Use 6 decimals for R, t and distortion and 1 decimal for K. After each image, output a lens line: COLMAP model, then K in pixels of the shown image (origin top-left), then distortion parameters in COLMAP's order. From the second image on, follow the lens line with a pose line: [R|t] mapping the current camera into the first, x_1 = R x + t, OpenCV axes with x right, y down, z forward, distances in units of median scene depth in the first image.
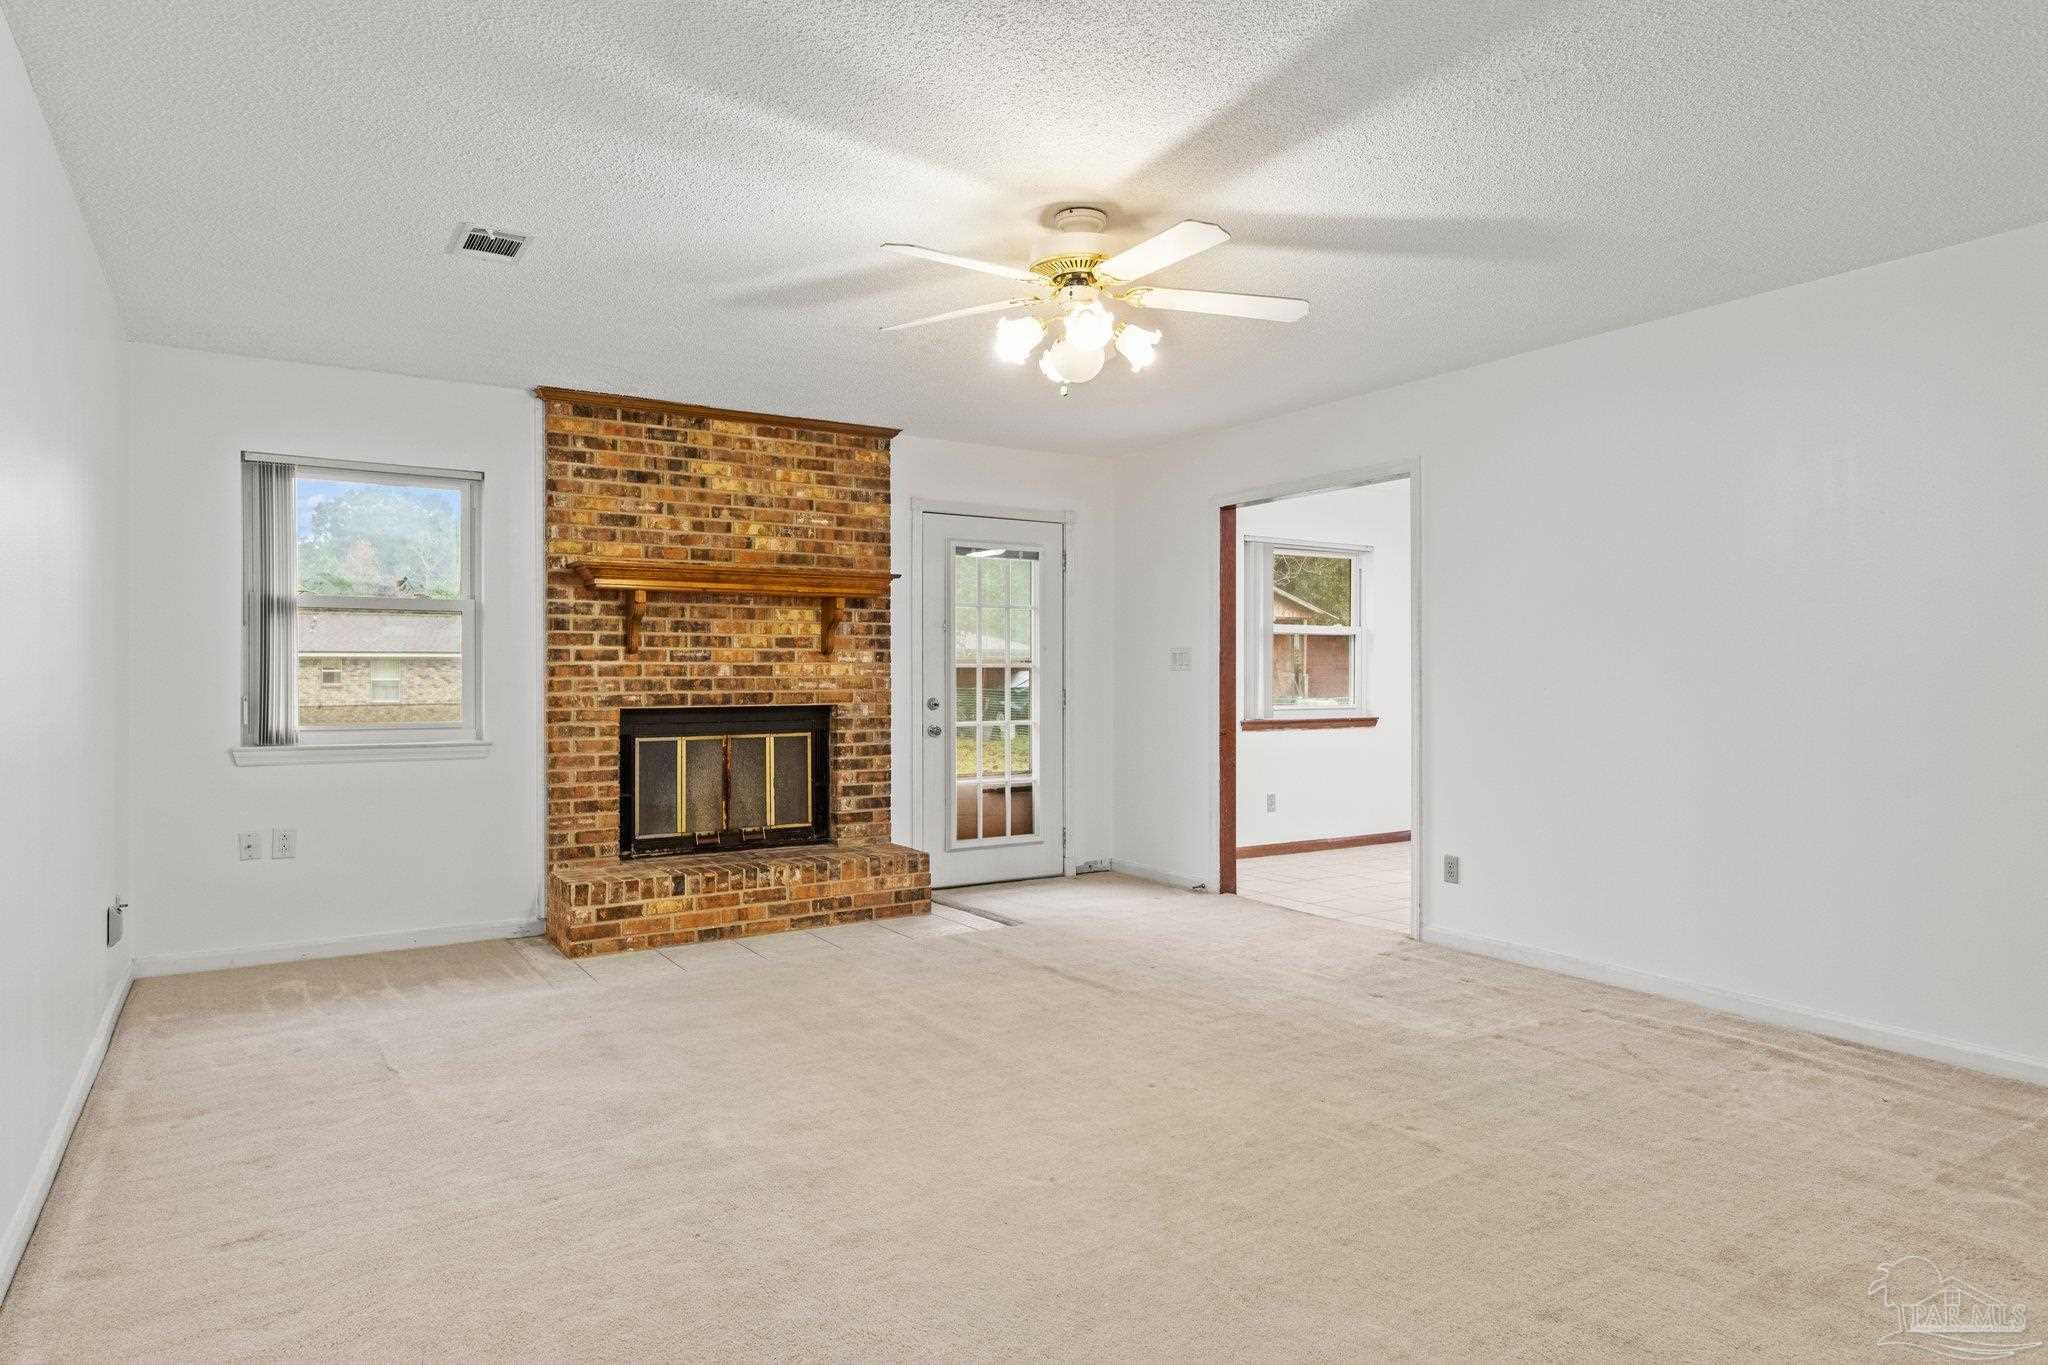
lens RADIAL K [[1198.5, 0, 1012.7], [0, 1198.5, 684.7], [0, 0, 1]] dist [0.001326, 0.001247]
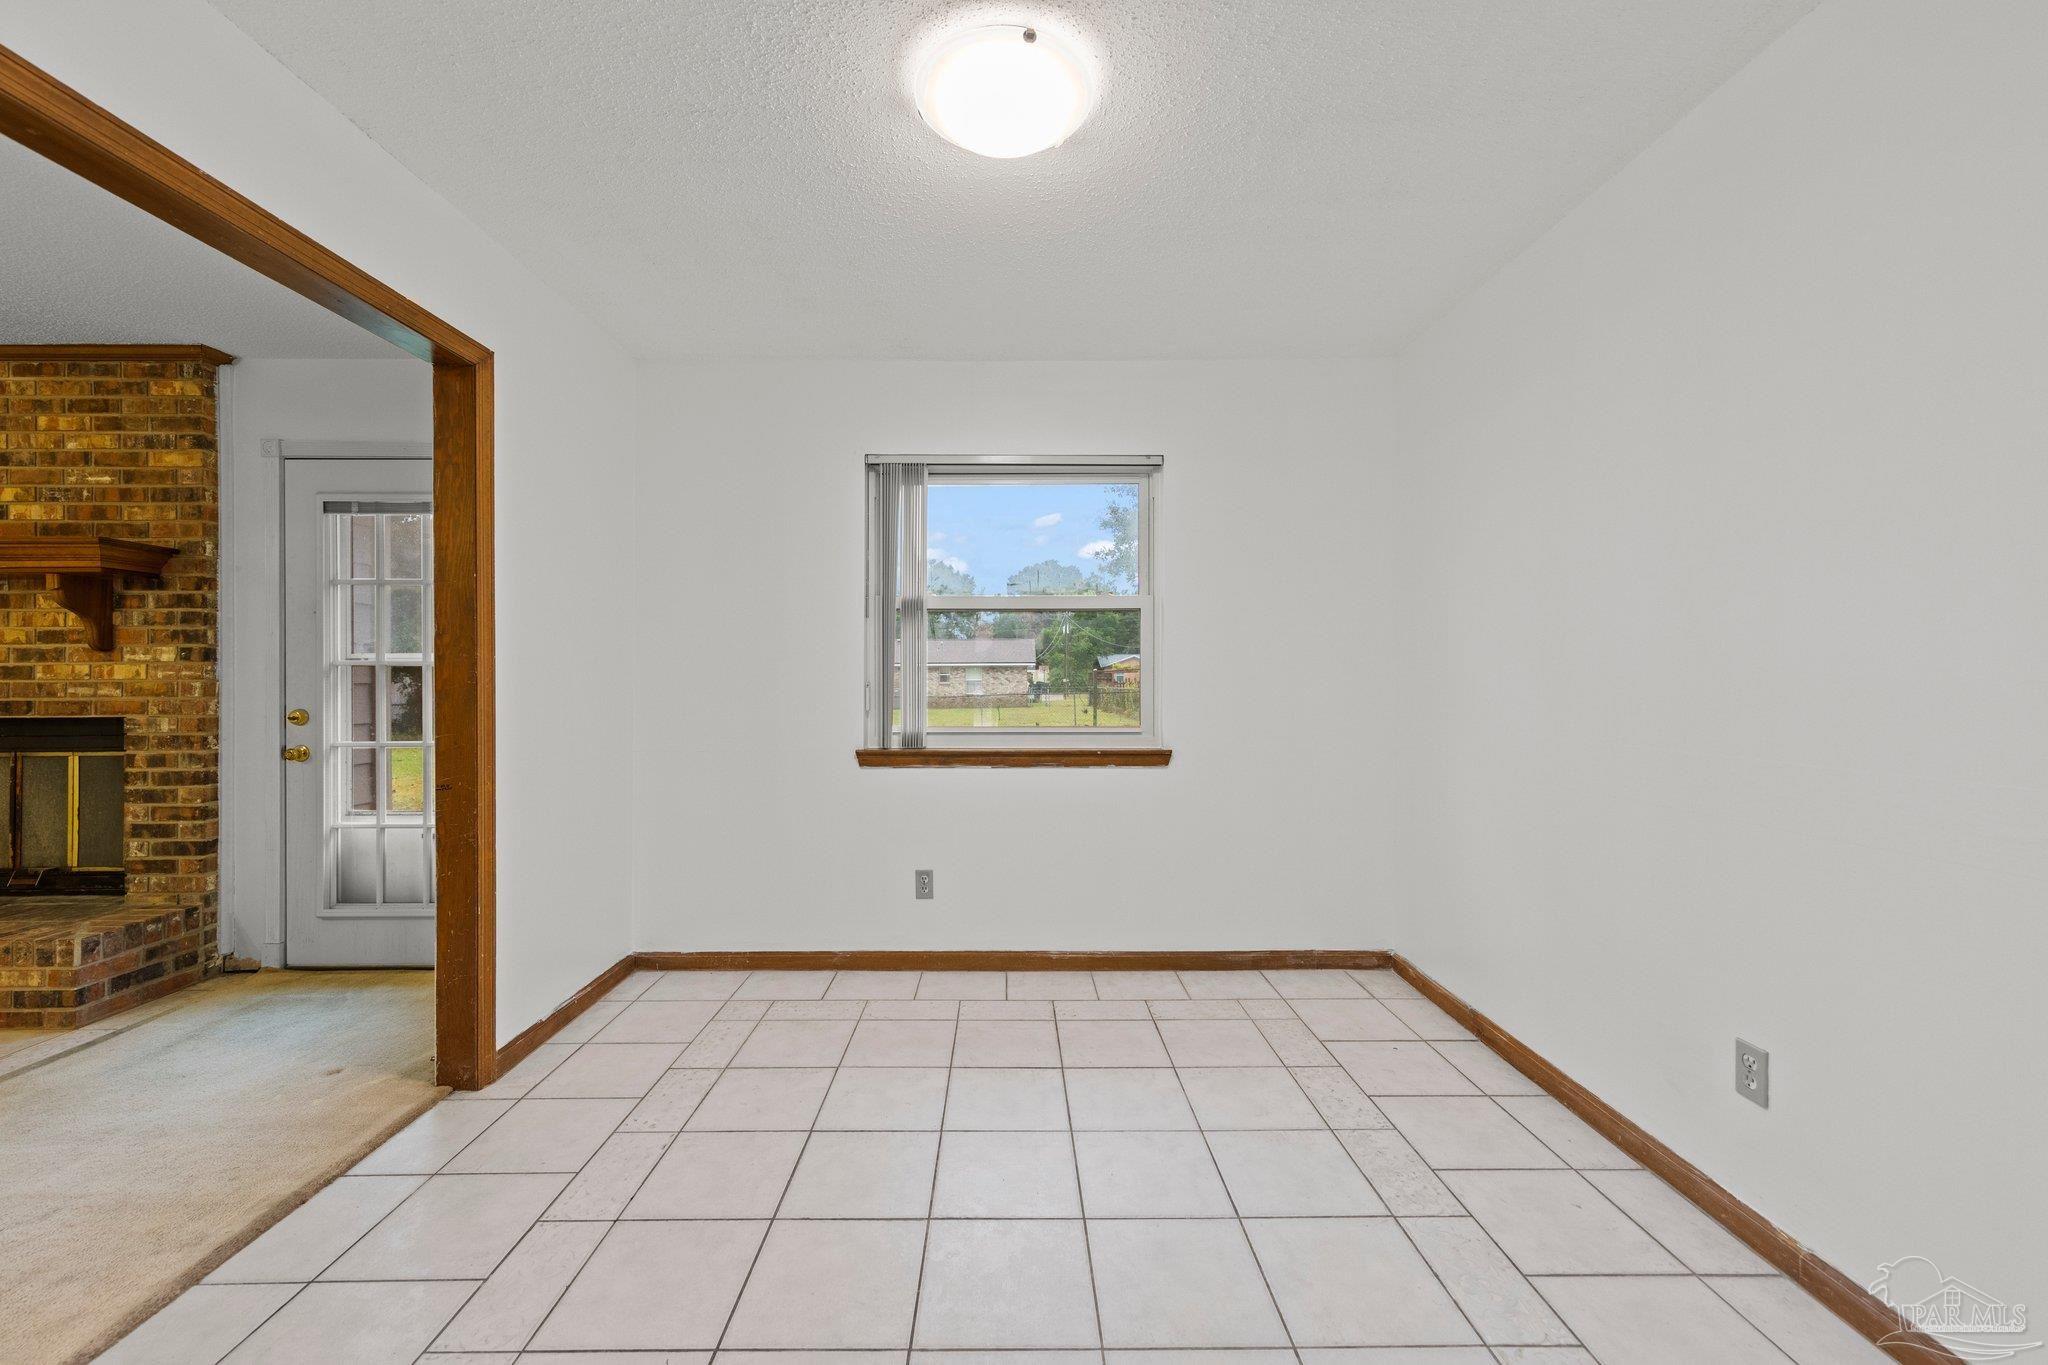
lens RADIAL K [[809.2, 0, 1015.0], [0, 809.2, 678.1], [0, 0, 1]] dist [0.003060, 0.000642]
pose [[0.851461, -0.000480, -0.524417, 0.631554], [-0.002830, 0.999981, -0.005511, -0.007253], [0.524410, 0.006177, 0.851443, 0.889951]]
